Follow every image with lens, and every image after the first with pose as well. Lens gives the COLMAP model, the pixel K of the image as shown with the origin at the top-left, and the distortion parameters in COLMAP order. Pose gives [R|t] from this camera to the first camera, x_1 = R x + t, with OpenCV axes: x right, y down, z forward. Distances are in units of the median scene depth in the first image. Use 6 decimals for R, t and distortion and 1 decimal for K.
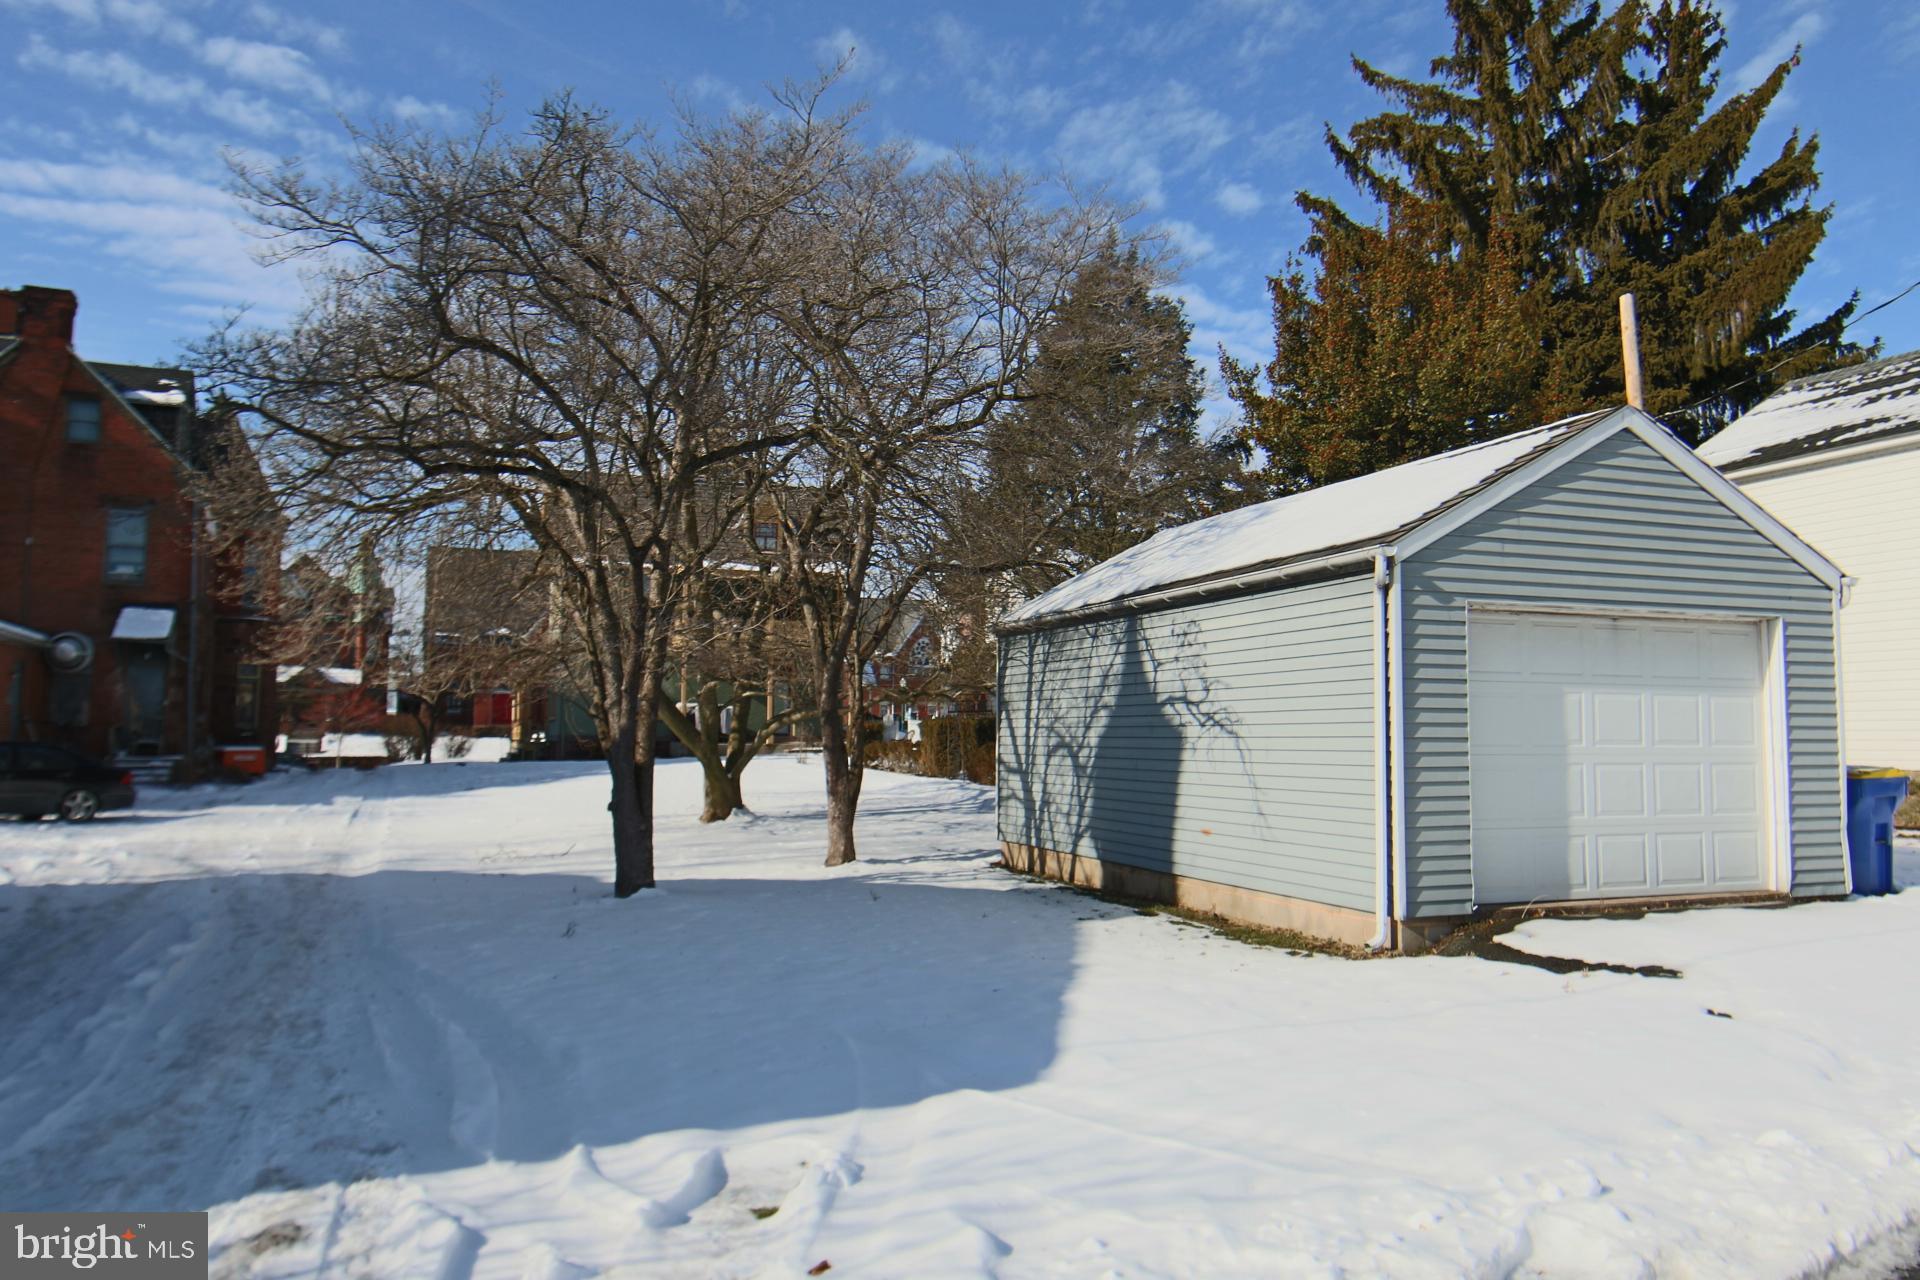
lens RADIAL K [[1415.4, 0, 959.1], [0, 1415.4, 638.1], [0, 0, 1]] dist [0.019046, 0.002043]
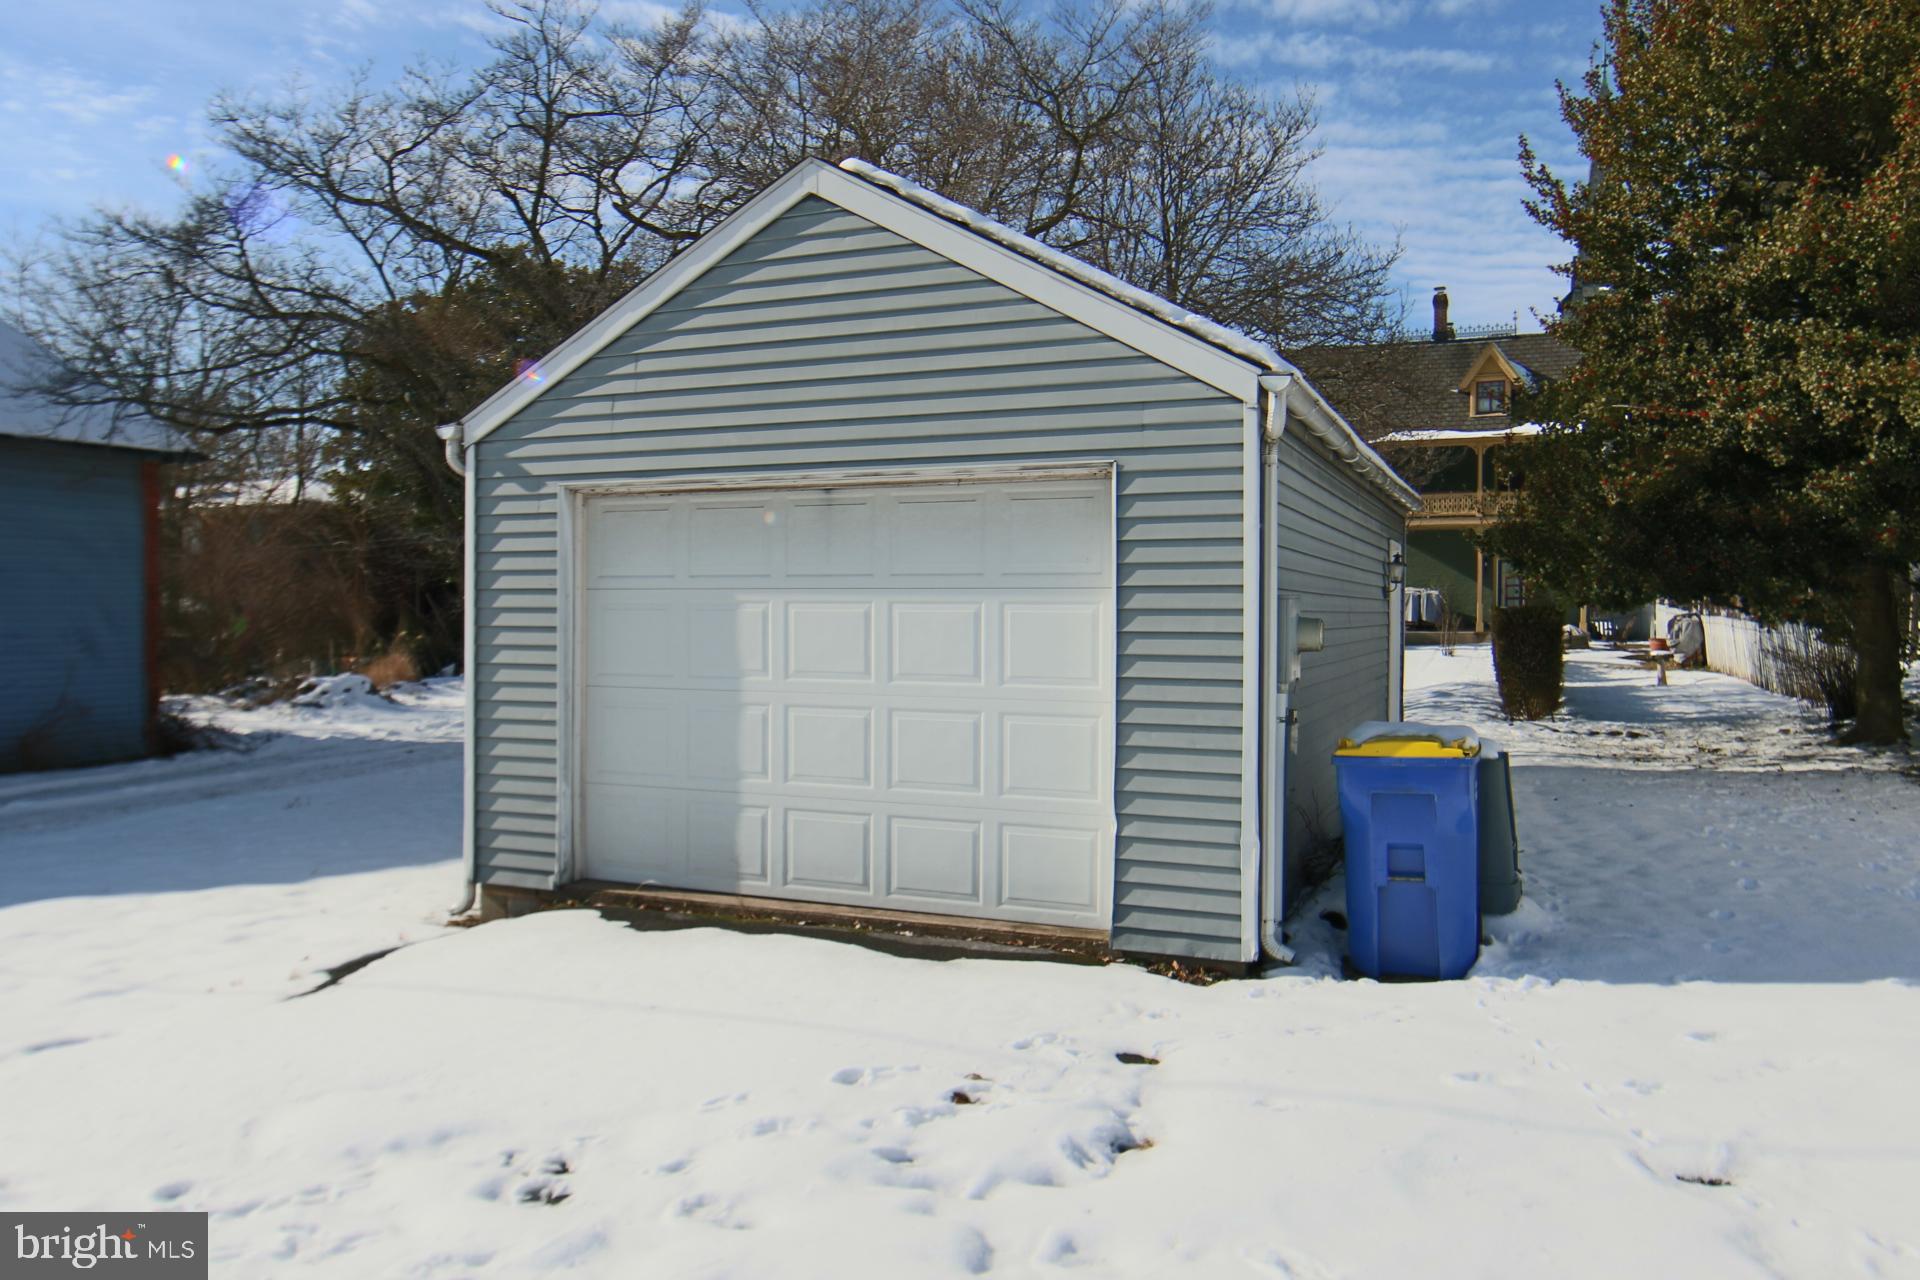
lens RADIAL K [[1332.2, 0, 955.2], [0, 1332.2, 638.3], [0, 0, 1]] dist [-0.016452, 0.003599]
pose [[0.707380, 0.016131, -0.706649, 0.961503], [0.050206, 0.996068, 0.072996, 0.013397], [0.705048, -0.087114, 0.703789, 0.610725]]
